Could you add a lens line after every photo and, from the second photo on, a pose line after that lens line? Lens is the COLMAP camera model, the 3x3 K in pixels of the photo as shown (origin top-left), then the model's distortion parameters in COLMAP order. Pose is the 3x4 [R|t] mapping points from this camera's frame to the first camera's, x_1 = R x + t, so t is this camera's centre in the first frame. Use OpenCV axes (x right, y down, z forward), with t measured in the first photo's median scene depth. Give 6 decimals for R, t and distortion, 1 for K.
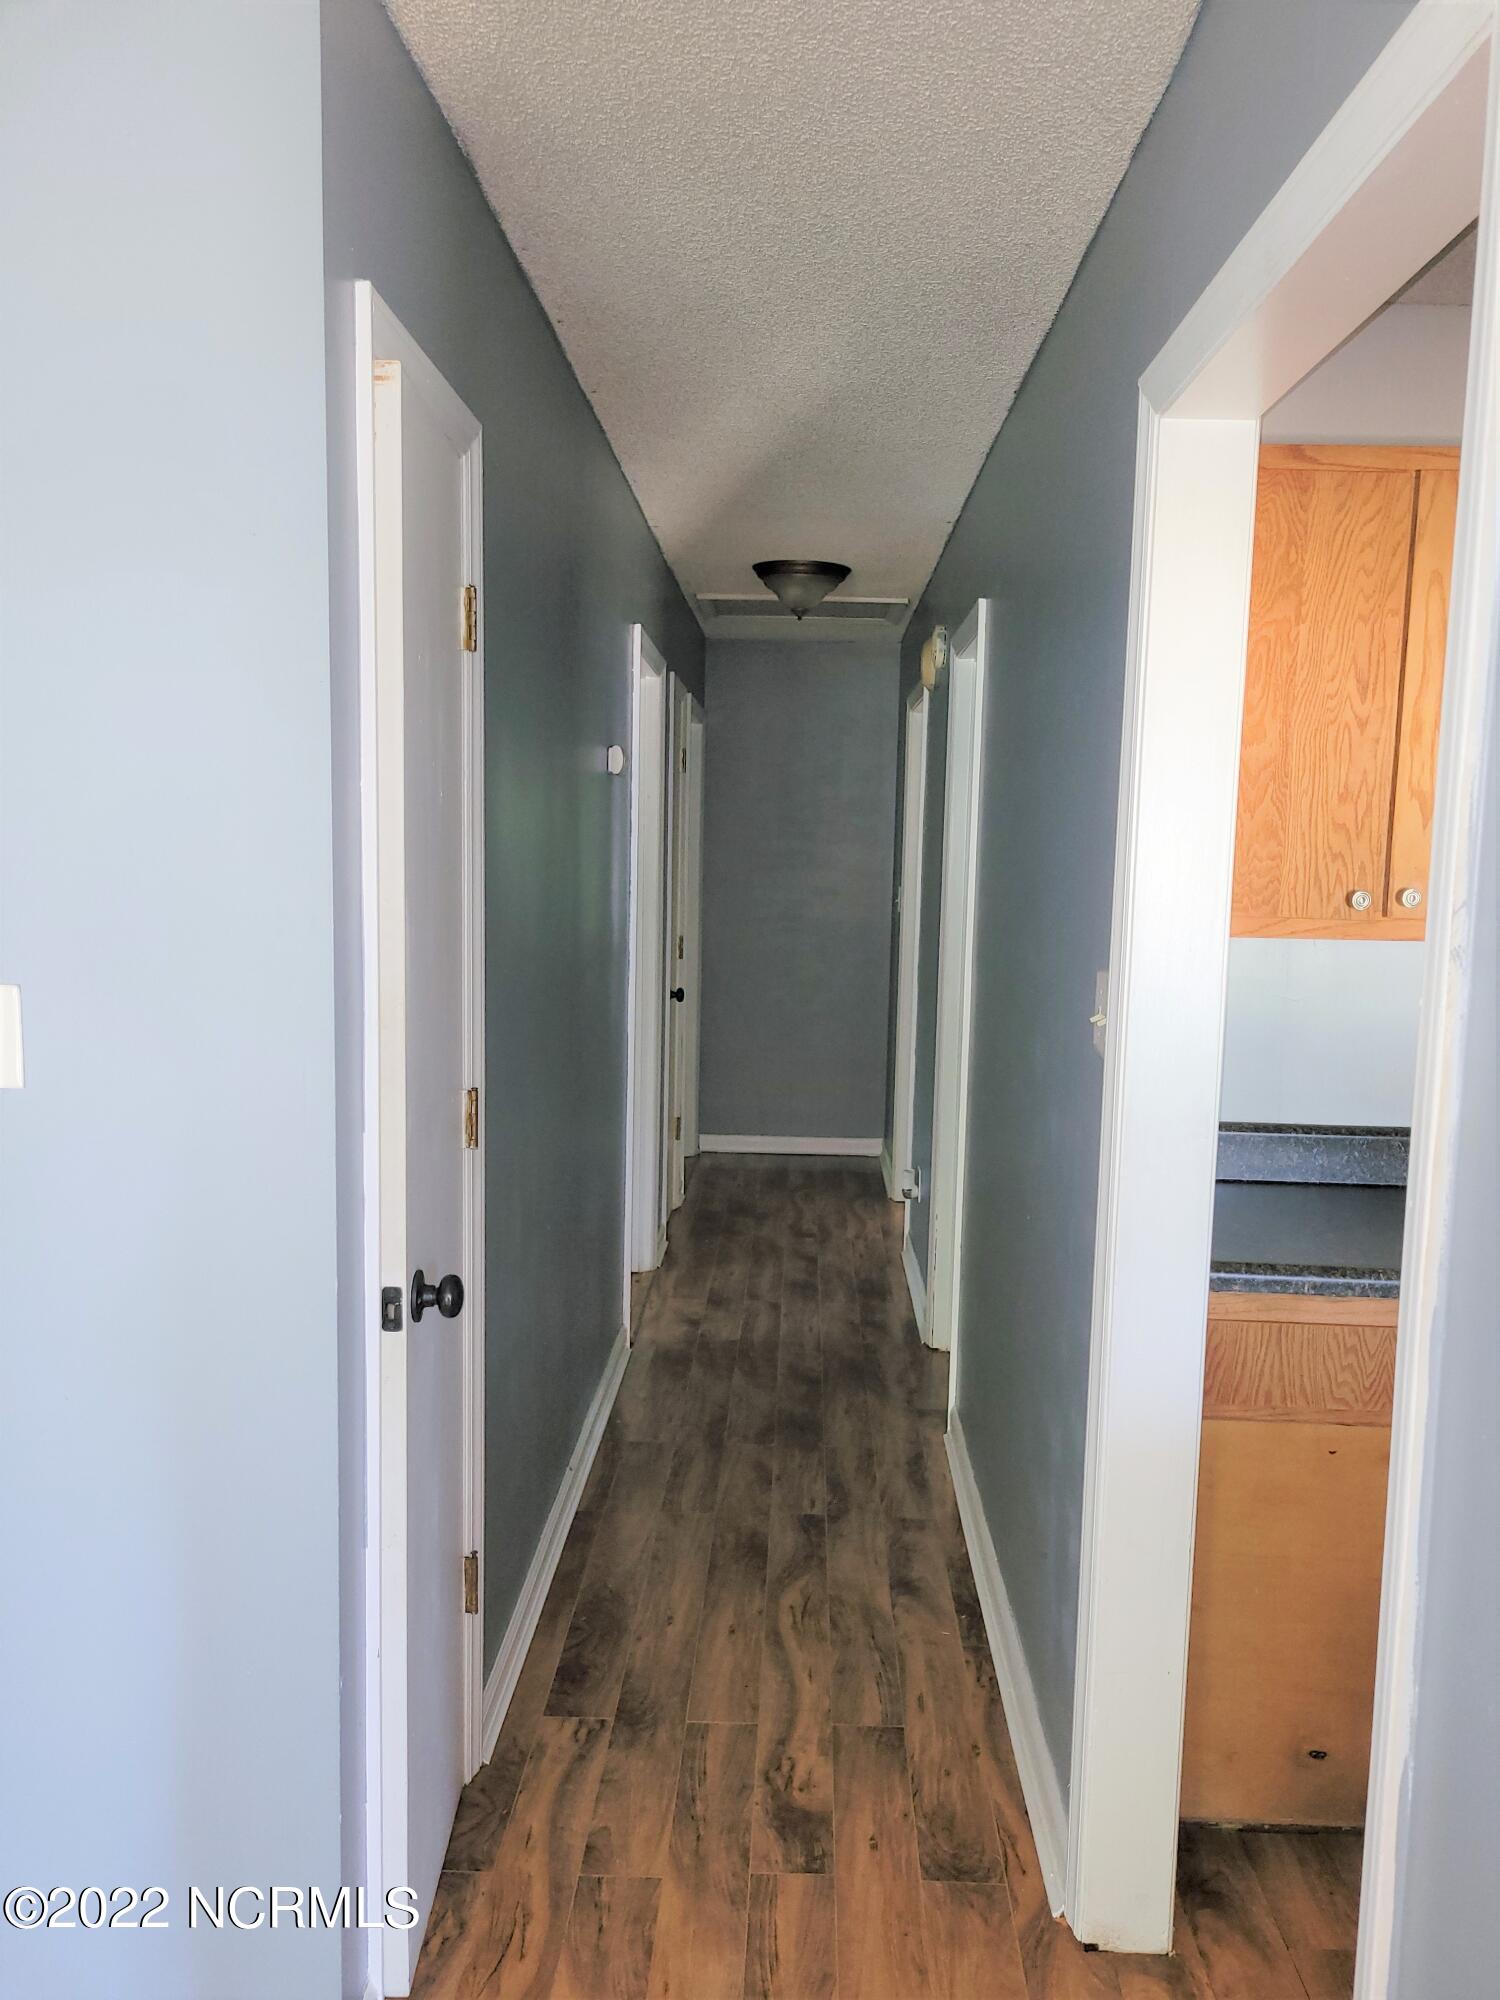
lens RADIAL K [[1510.9, 0, 748.3], [0, 1510.9, 1011.5], [0, 0, 1]] dist [0.054400, -0.061448]
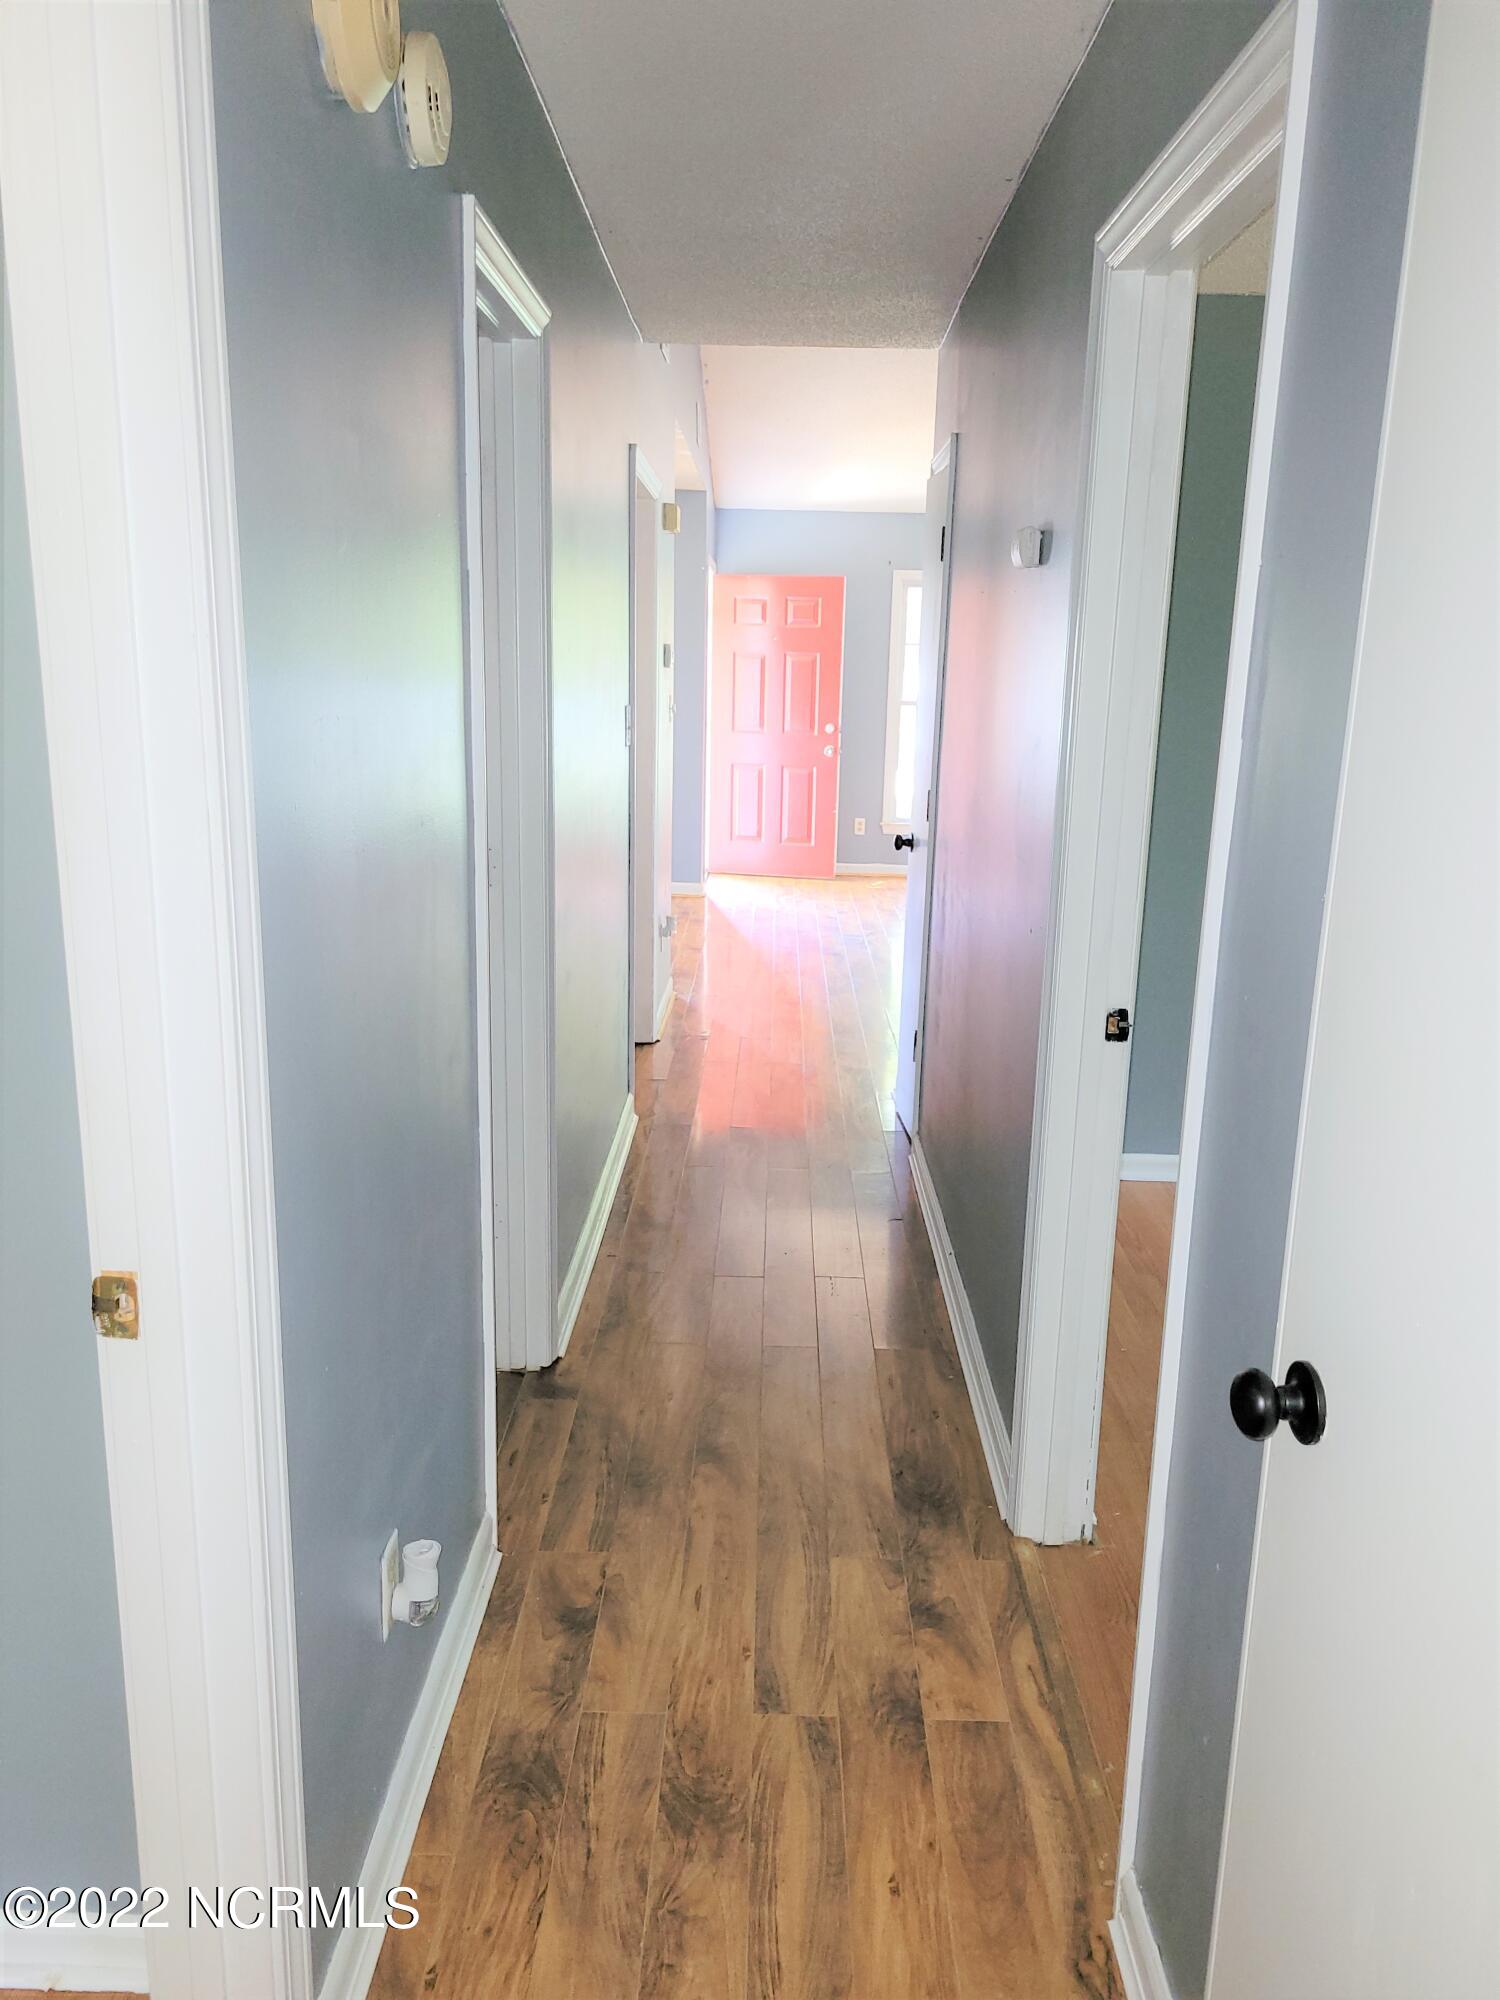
lens RADIAL K [[1510.9, 0, 748.3], [0, 1510.9, 1011.5], [0, 0, 1]] dist [0.054400, -0.061448]
pose [[-0.997446, -0.061499, -0.036311, 0.054163], [-0.070185, 0.938165, 0.339000, -0.154986], [0.013218, 0.340683, -0.940085, 1.392836]]
